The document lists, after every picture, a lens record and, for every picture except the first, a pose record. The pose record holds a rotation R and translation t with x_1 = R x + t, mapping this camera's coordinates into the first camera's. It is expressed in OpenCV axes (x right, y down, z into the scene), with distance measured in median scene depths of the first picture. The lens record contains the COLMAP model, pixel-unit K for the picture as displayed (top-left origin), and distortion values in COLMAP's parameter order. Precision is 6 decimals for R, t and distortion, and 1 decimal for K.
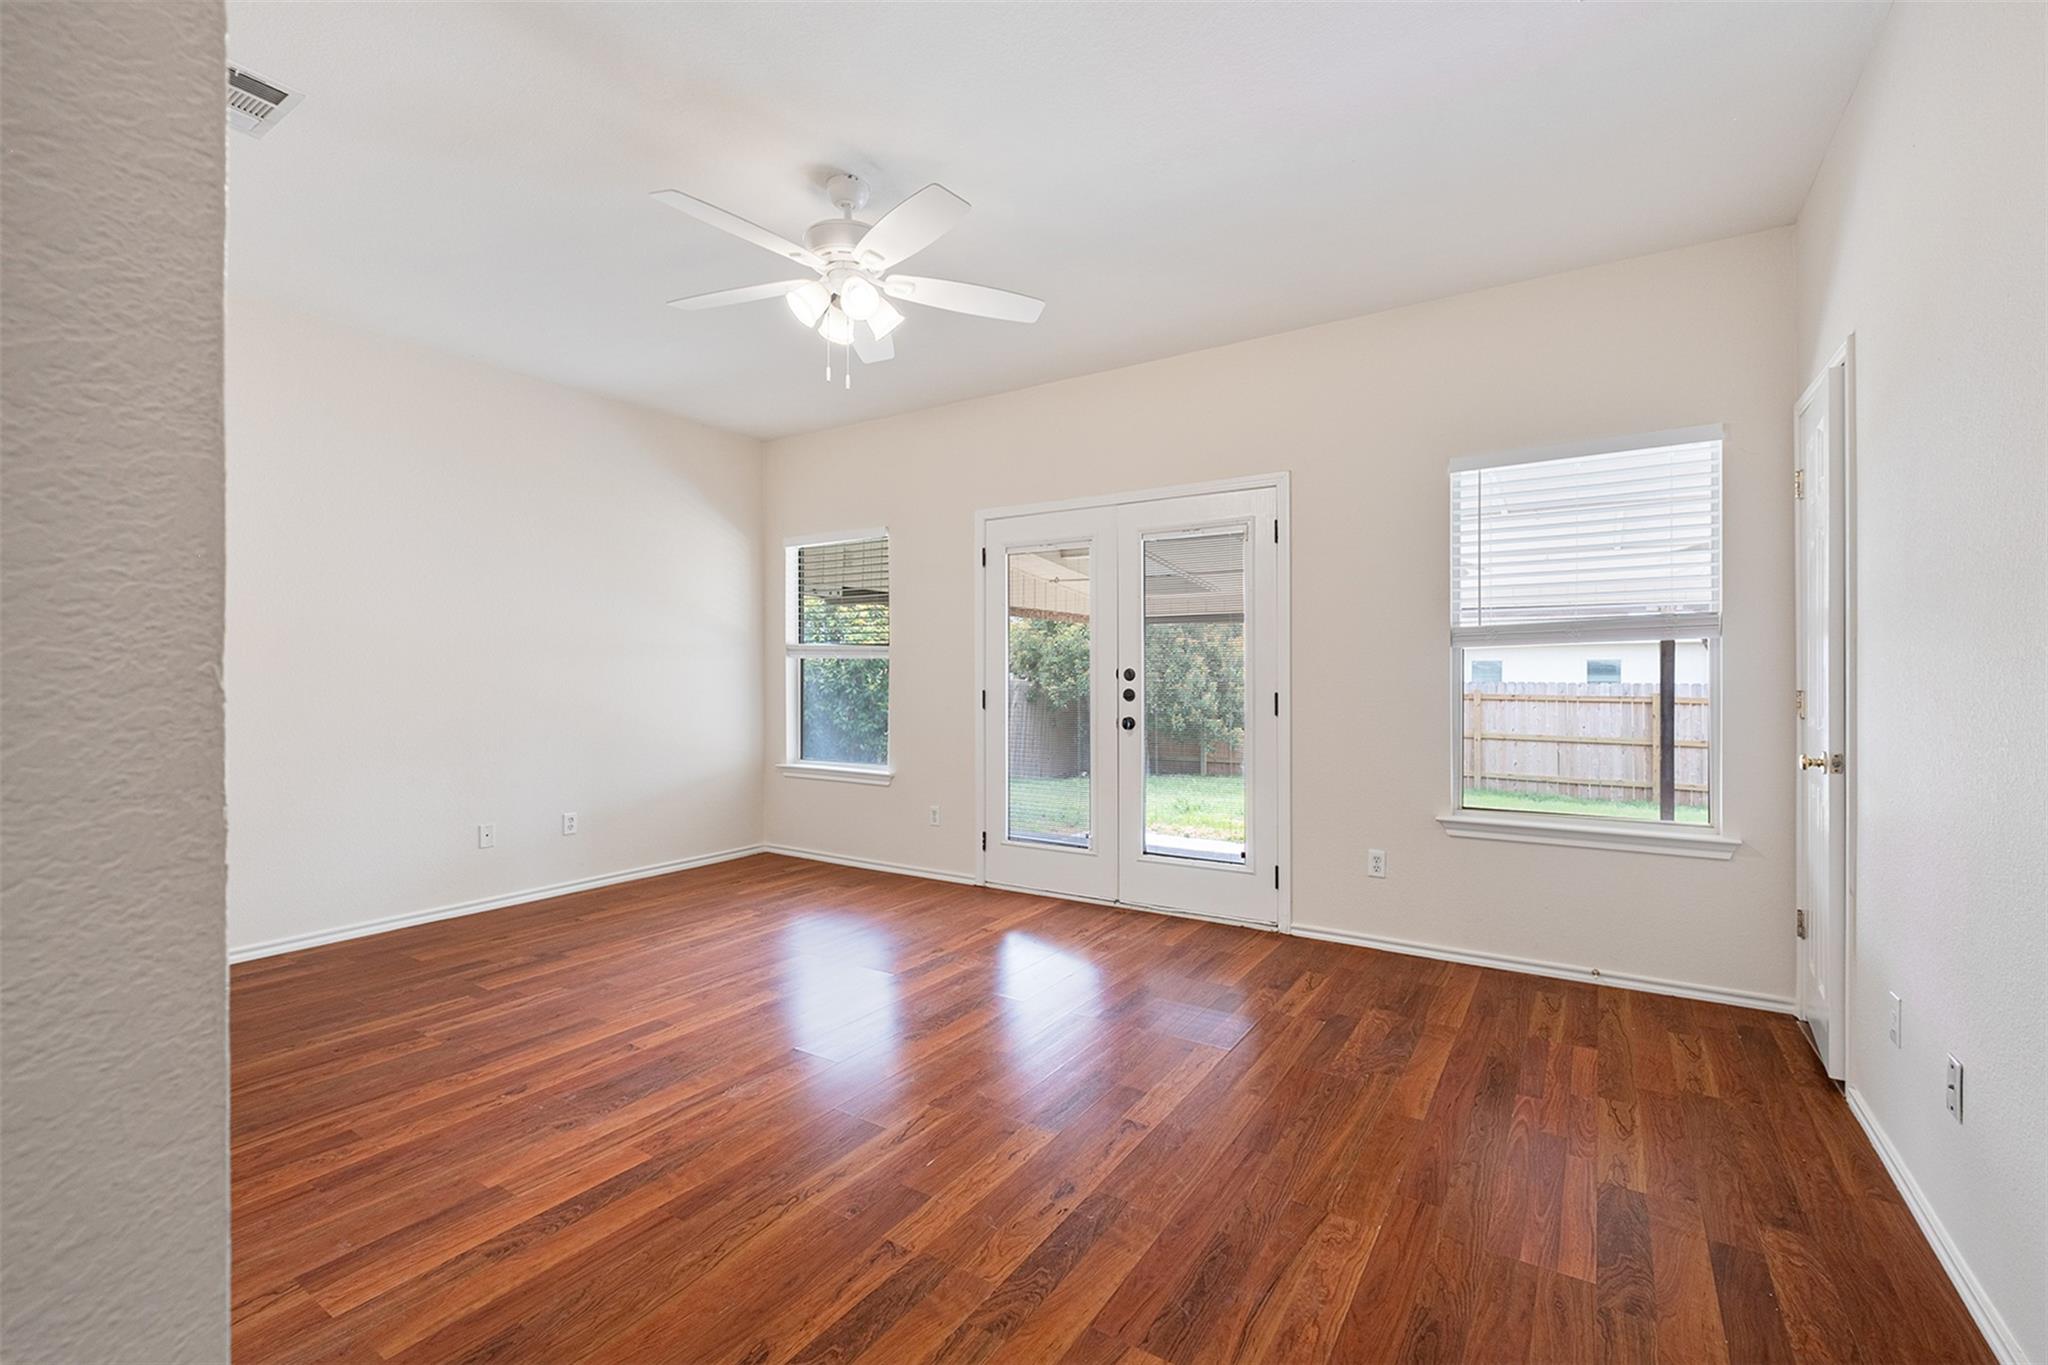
lens RADIAL K [[889.2, 0, 1023.7], [0, 889.2, 678.8], [0, 0, 1]] dist [0.001505, -0.004094]
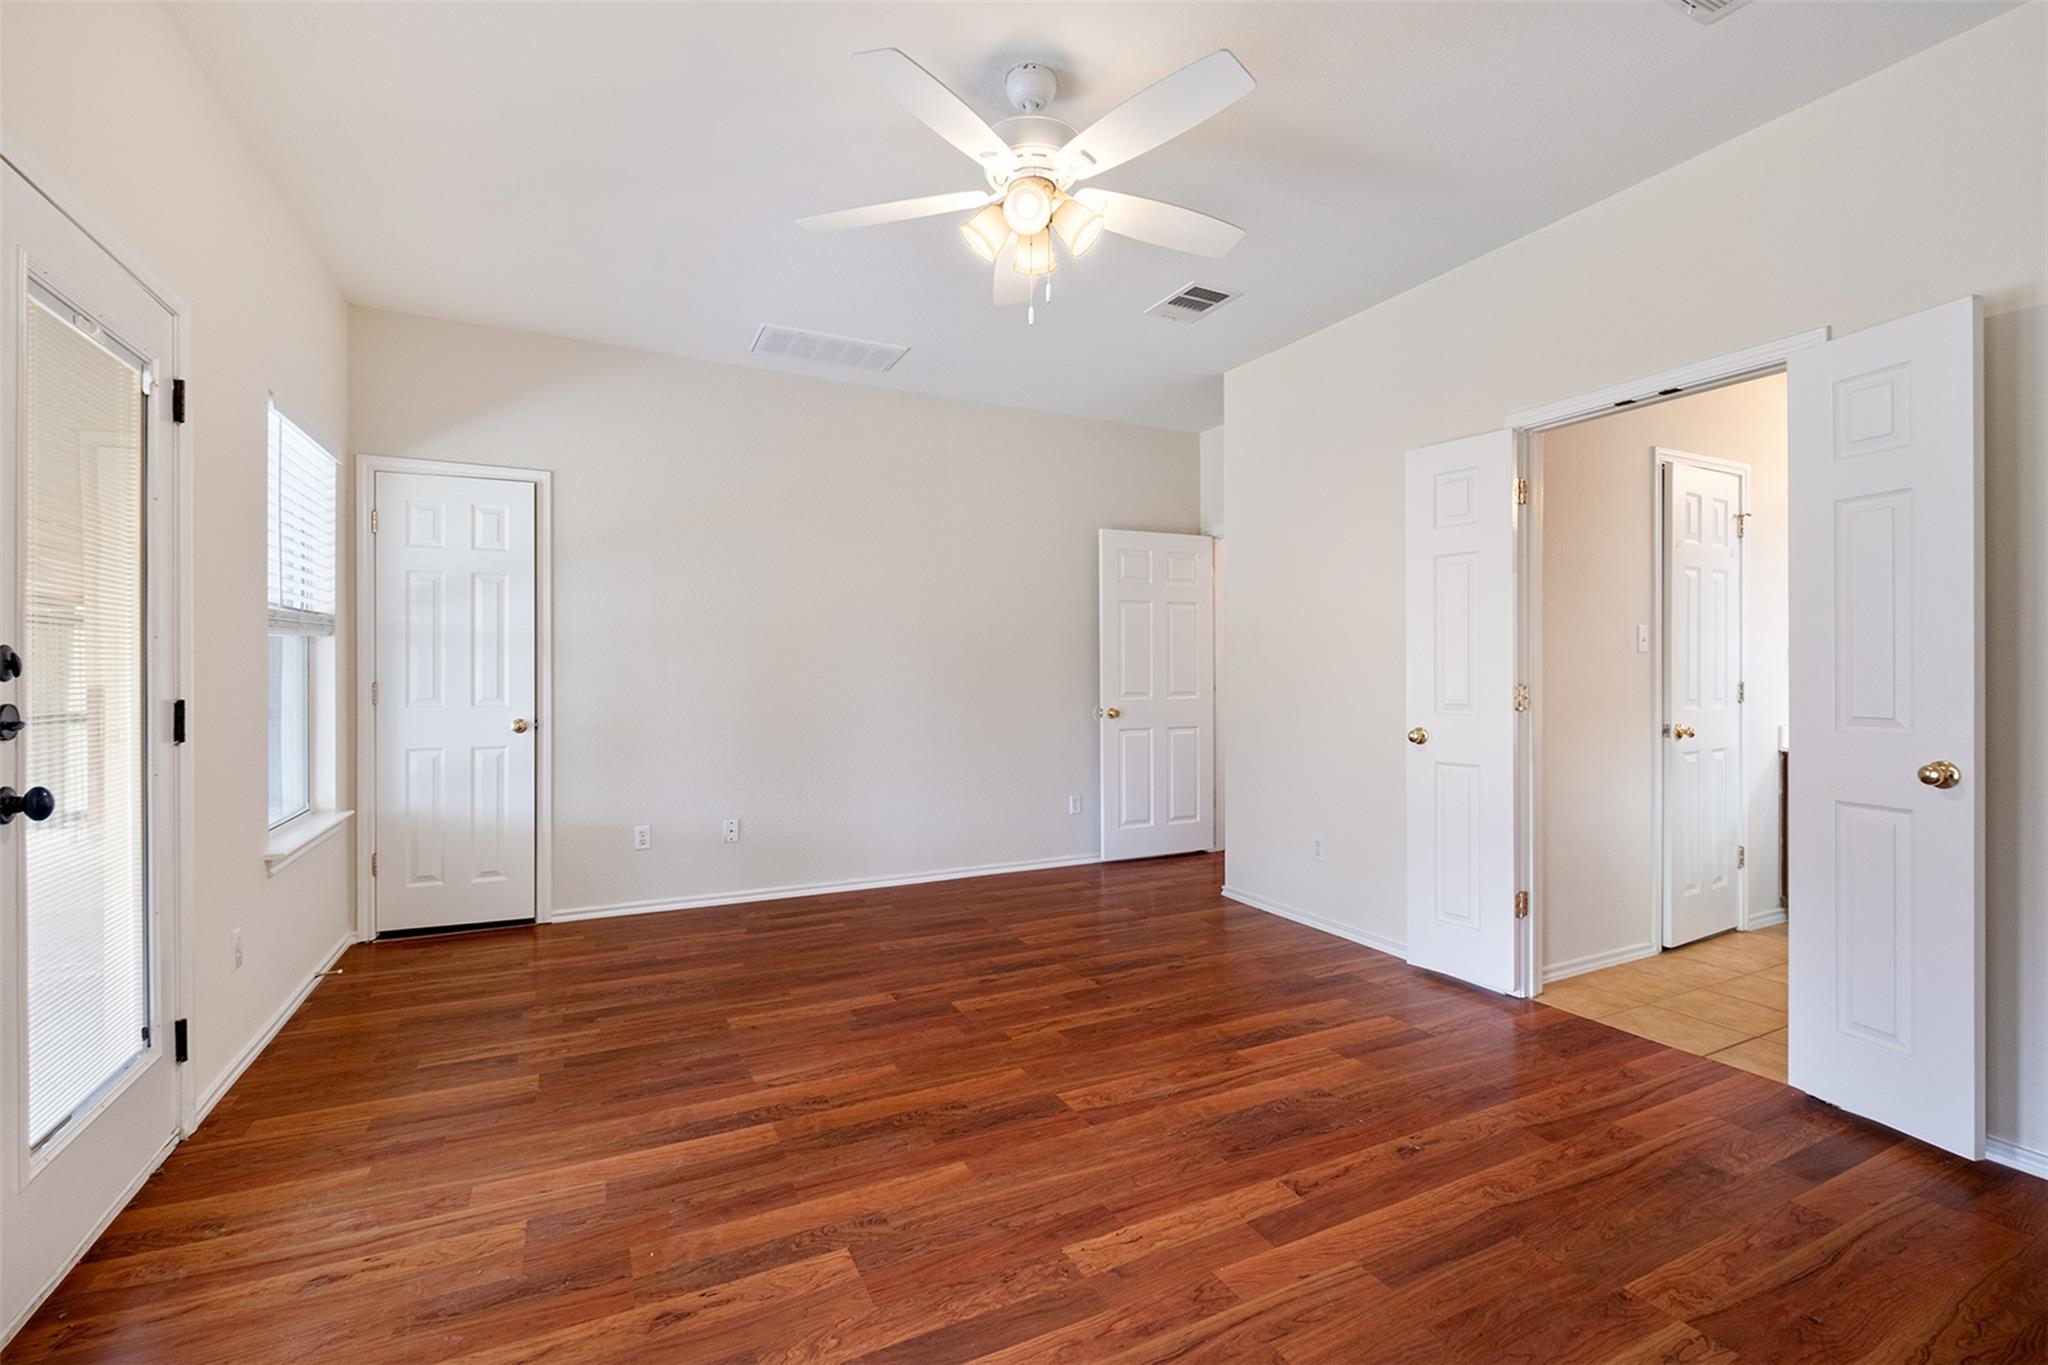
lens RADIAL K [[889.2, 0, 1022.4], [0, 889.2, 678.4], [0, 0, 1]] dist [0.001505, -0.004094]
pose [[-0.861701, -0.002621, 0.507409, -0.697280], [0.001158, 0.999974, 0.007133, -0.000243], [-0.507414, 0.006734, -0.861676, 1.960870]]
